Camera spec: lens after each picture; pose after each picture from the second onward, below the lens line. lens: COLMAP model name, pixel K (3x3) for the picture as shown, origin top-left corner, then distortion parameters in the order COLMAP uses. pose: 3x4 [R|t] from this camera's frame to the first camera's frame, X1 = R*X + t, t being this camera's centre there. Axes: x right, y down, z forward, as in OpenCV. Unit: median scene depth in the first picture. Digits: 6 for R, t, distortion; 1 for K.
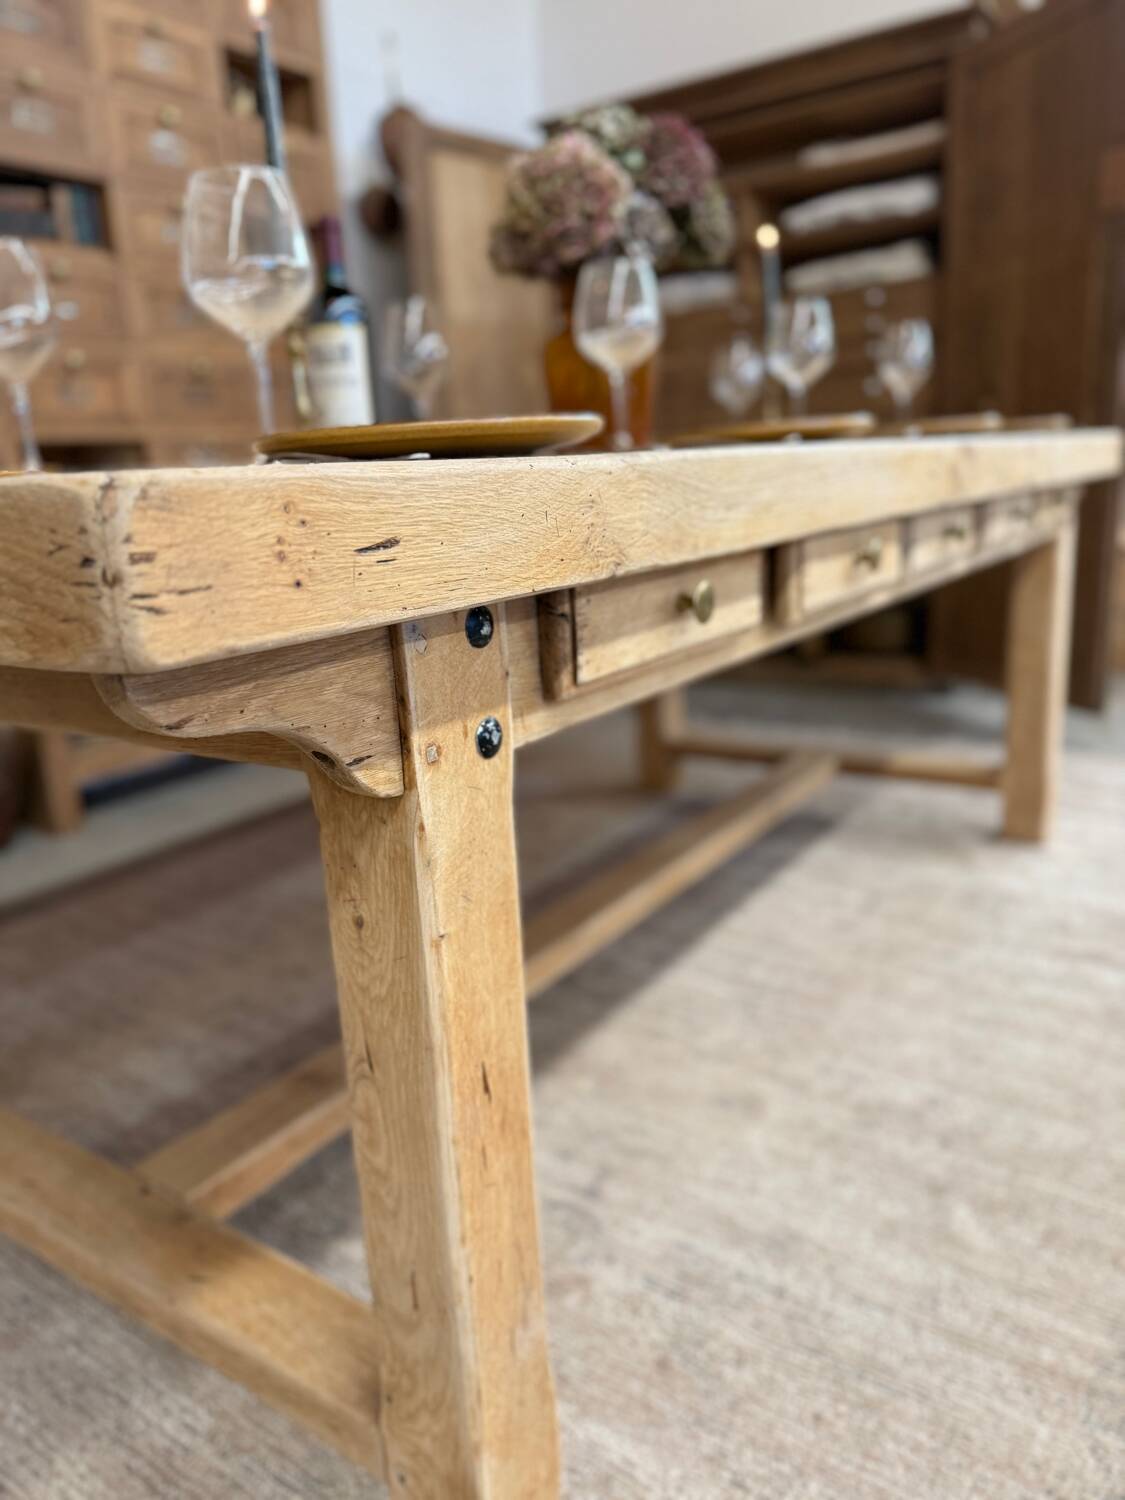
lens RADIAL K [[1068.3, 0, 558.5], [0, 1068.3, 760.7], [0, 0, 1]] dist [0.019657, -0.026585]
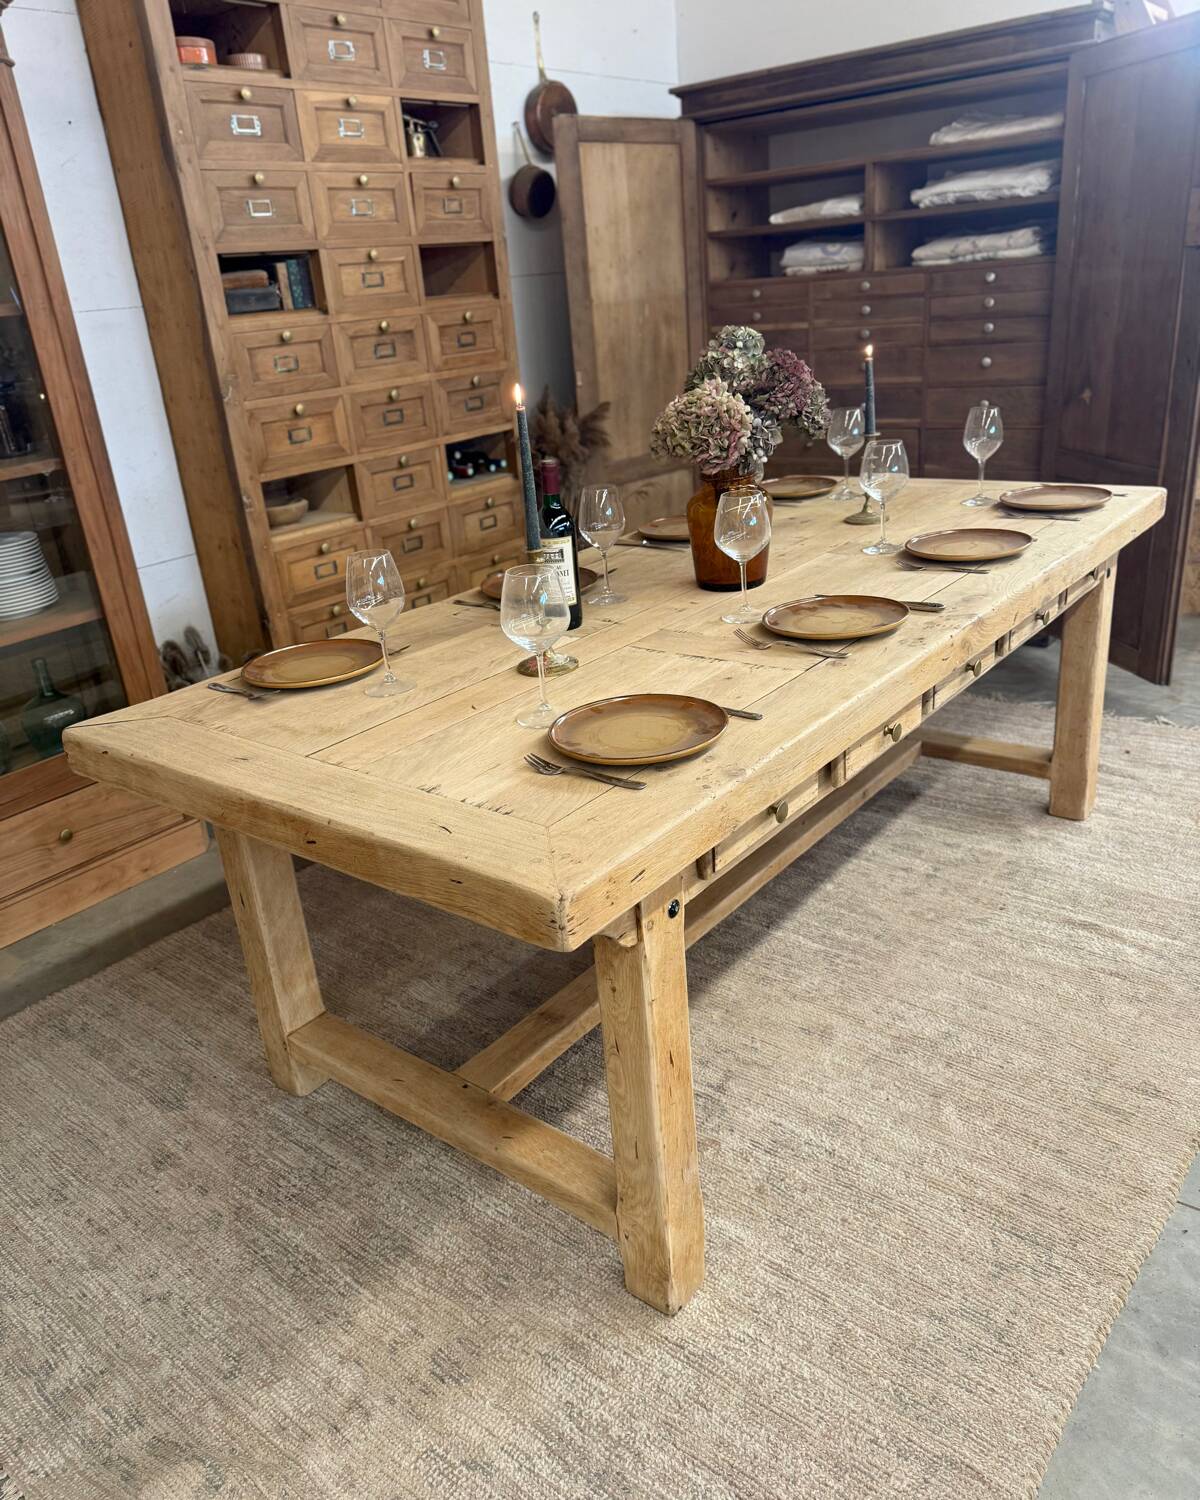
lens RADIAL K [[1137.7, 0, 599.1], [0, 1137.7, 748.7], [0, 0, 1]] dist [0.027678, -0.042097]
pose [[0.997176, 0.003509, -0.075012, -0.029912], [0.006753, 0.990671, 0.136110, -0.426050], [0.074789, -0.136232, 0.987850, -0.800105]]
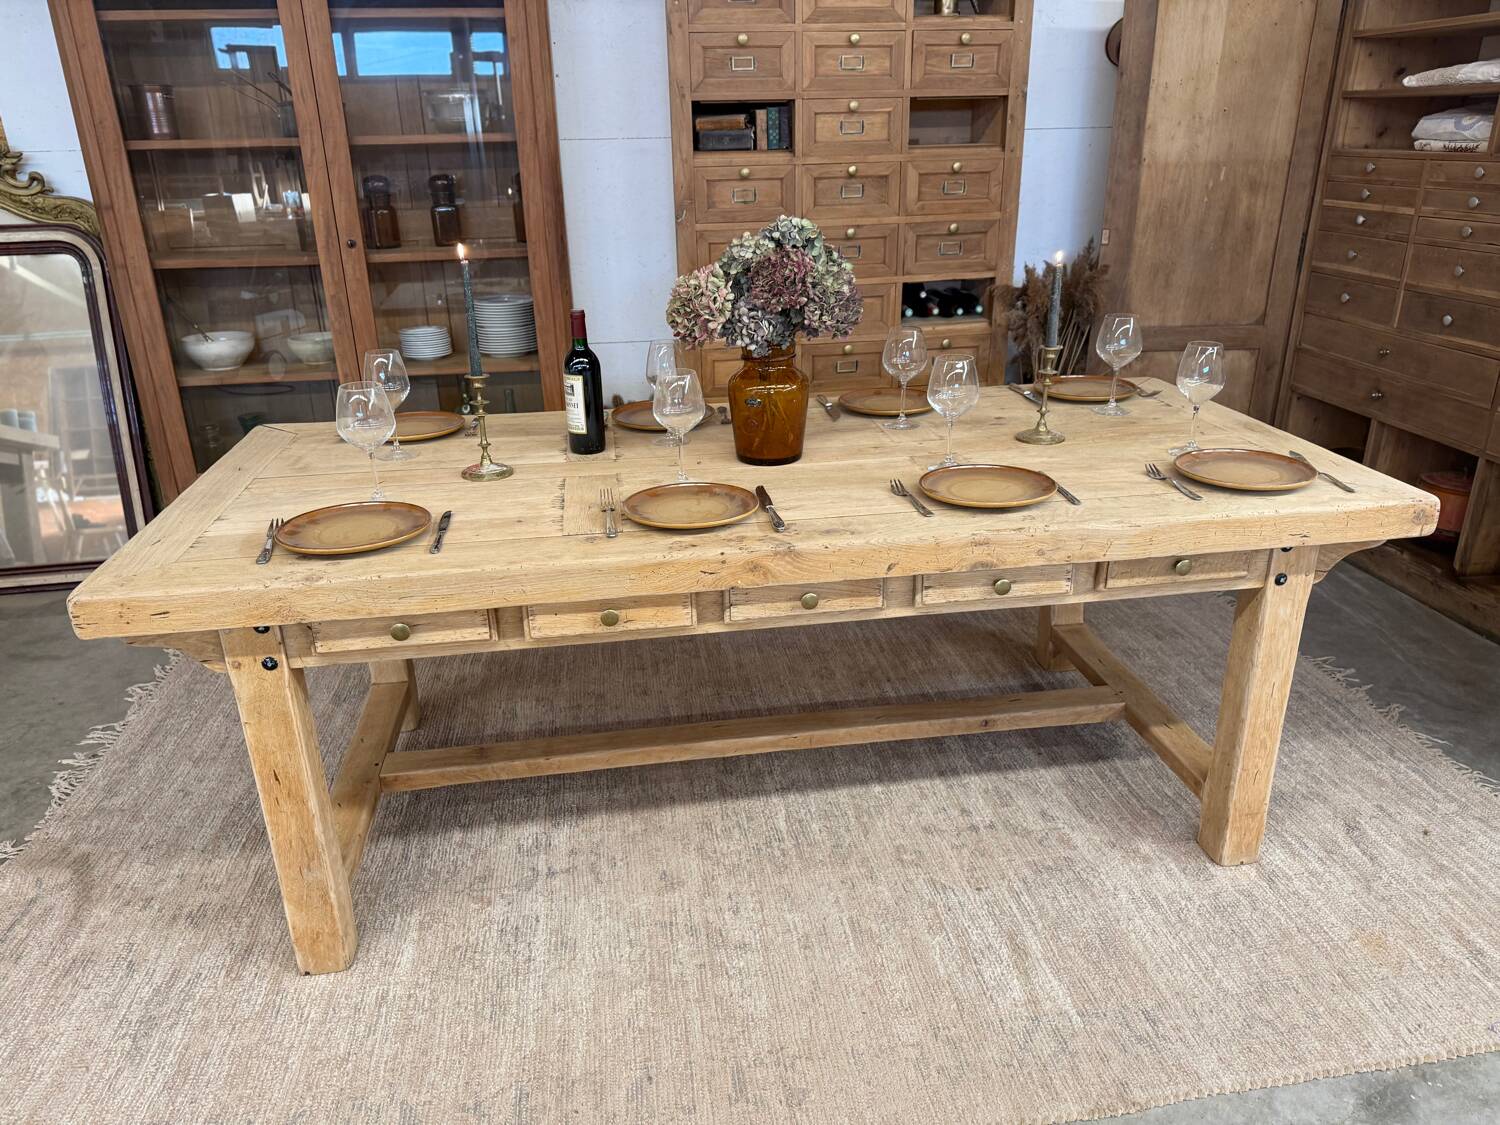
lens RADIAL K [[1068.3, 0, 747.0], [0, 1068.3, 554.6], [0, 0, 1]] dist [0.019657, -0.026585]
pose [[0.679233, 0.309396, -0.665520, 1.647789], [-0.205311, 0.950696, 0.232431, -0.772094], [0.704620, -0.021236, 0.709267, -0.063111]]
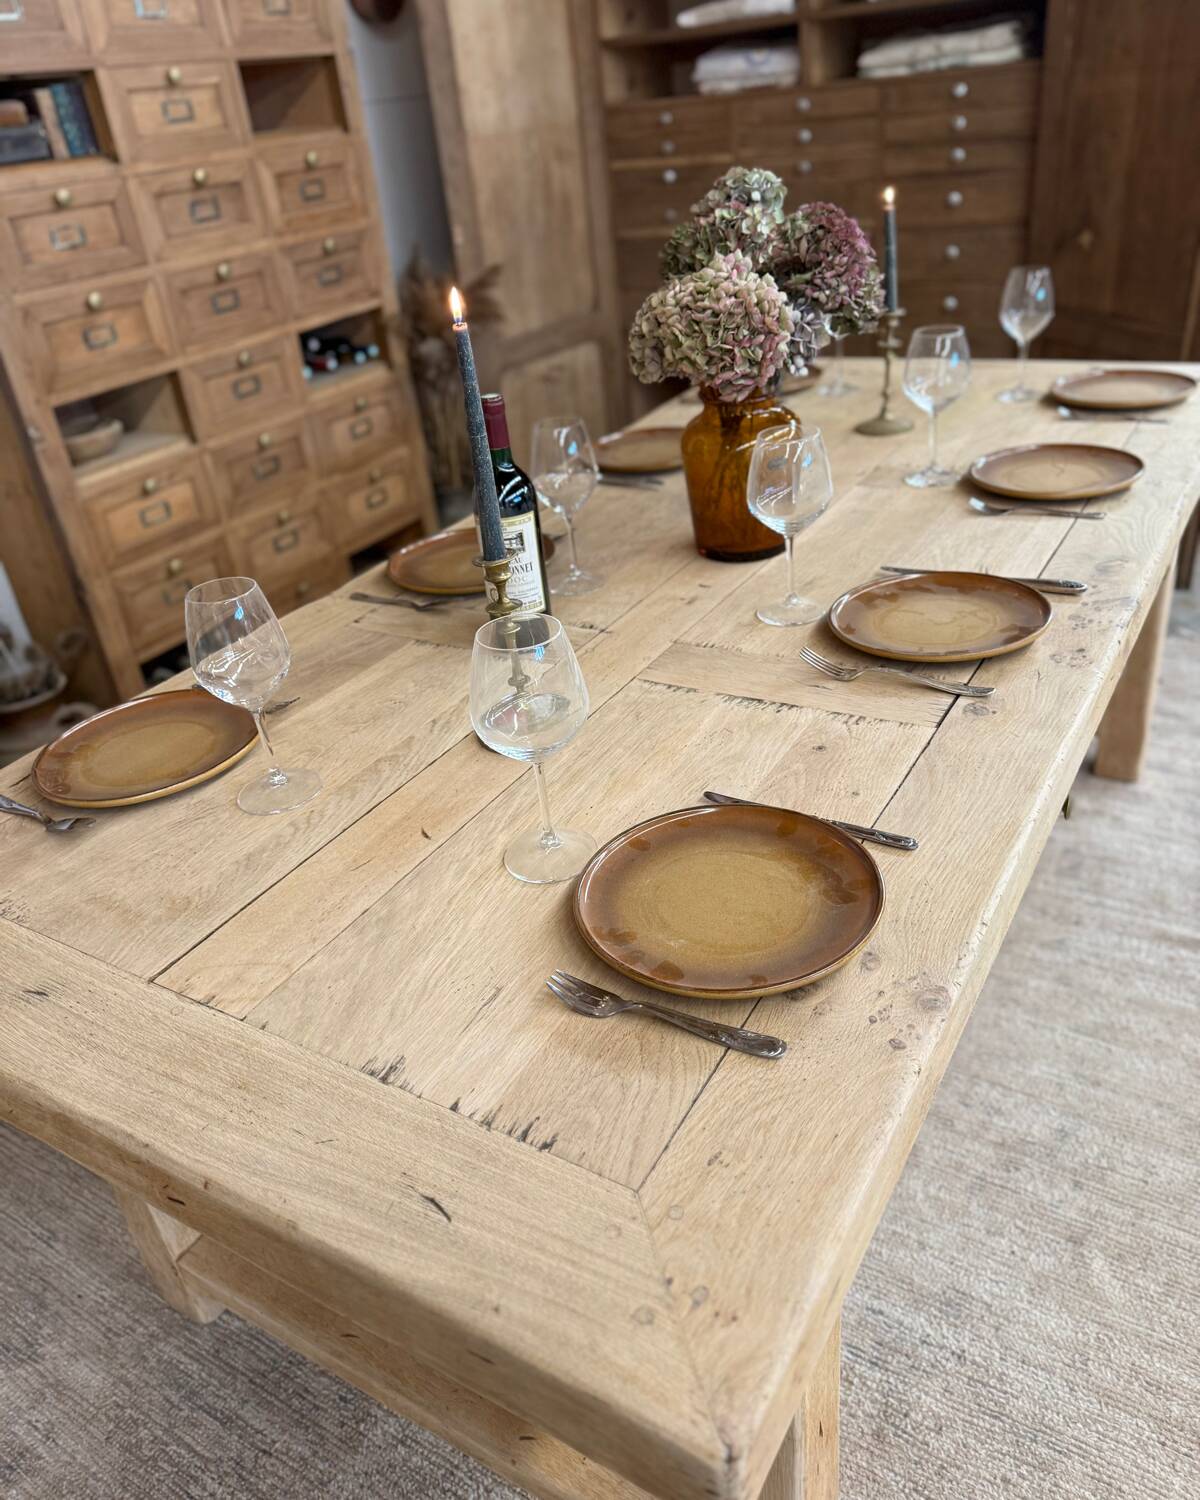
lens RADIAL K [[1137.7, 0, 600.1], [0, 1137.7, 752.6], [0, 0, 1]] dist [0.027678, -0.042097]
pose [[0.997114, -0.069893, 0.029643, -0.220001], [0.059769, 0.963447, 0.261146, -0.603441], [-0.046812, -0.258621, 0.964844, -0.087530]]
